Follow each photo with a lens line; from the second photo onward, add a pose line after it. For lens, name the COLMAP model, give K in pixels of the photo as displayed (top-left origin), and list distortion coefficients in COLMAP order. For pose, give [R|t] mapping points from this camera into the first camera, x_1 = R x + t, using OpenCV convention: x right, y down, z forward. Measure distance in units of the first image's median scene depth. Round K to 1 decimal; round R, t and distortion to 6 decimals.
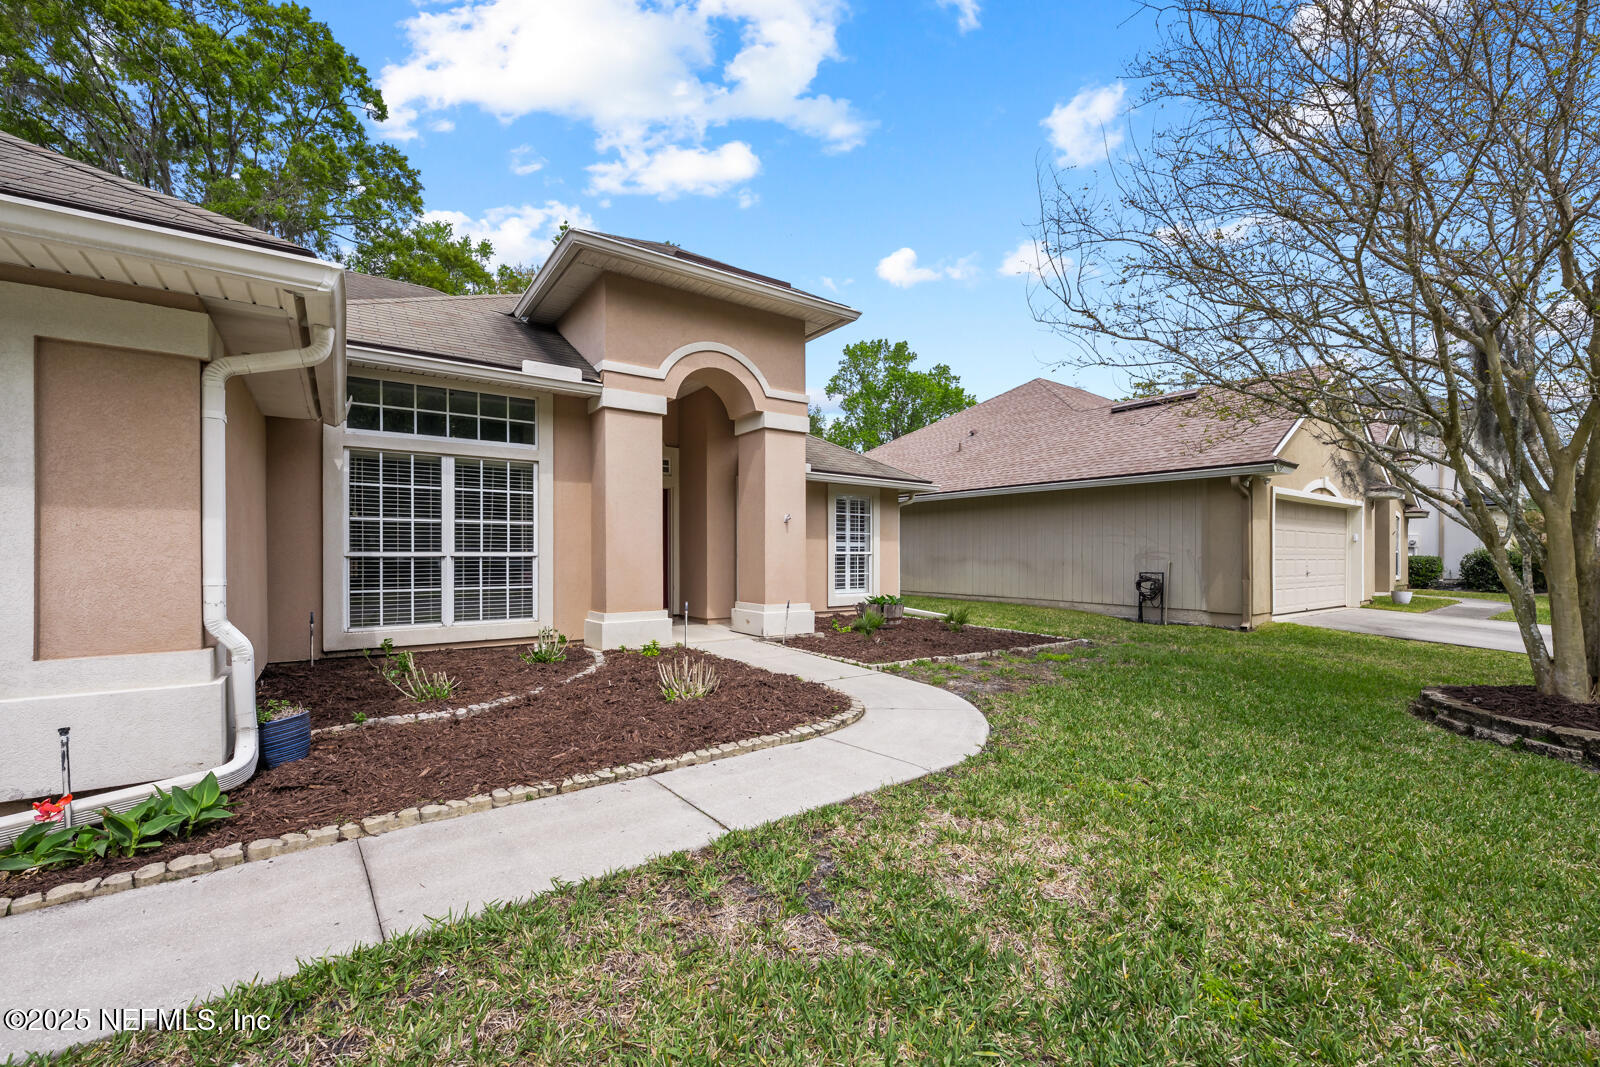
lens RADIAL K [[634.4, 0, 799.8], [0, 634.4, 540.2], [0, 0, 1]] dist [-0.002190, 0.000018]
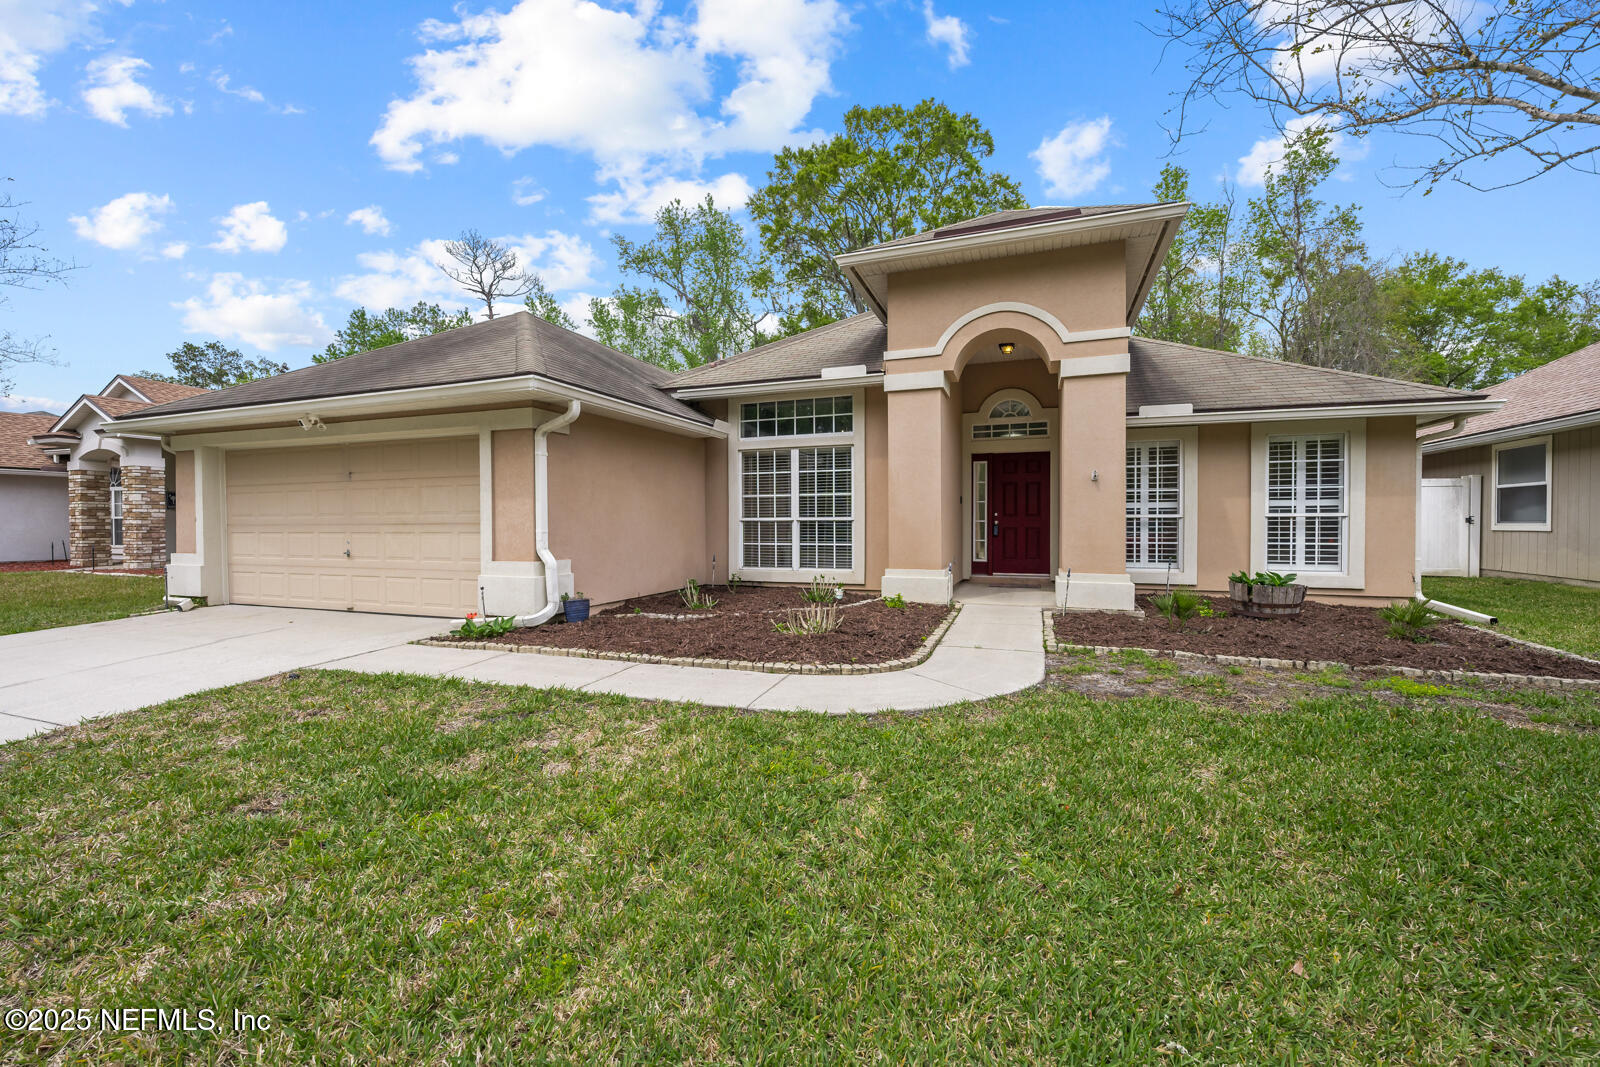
lens RADIAL K [[623.9, 0, 806.3], [0, 623.9, 518.8], [0, 0, 1]] dist [-0.000825, 0.000008]
pose [[0.579449, -0.007995, -0.814970, 0.545888], [0.021844, 0.999745, 0.005723, 0.013632], [0.814716, -0.021118, 0.579475, 0.213420]]
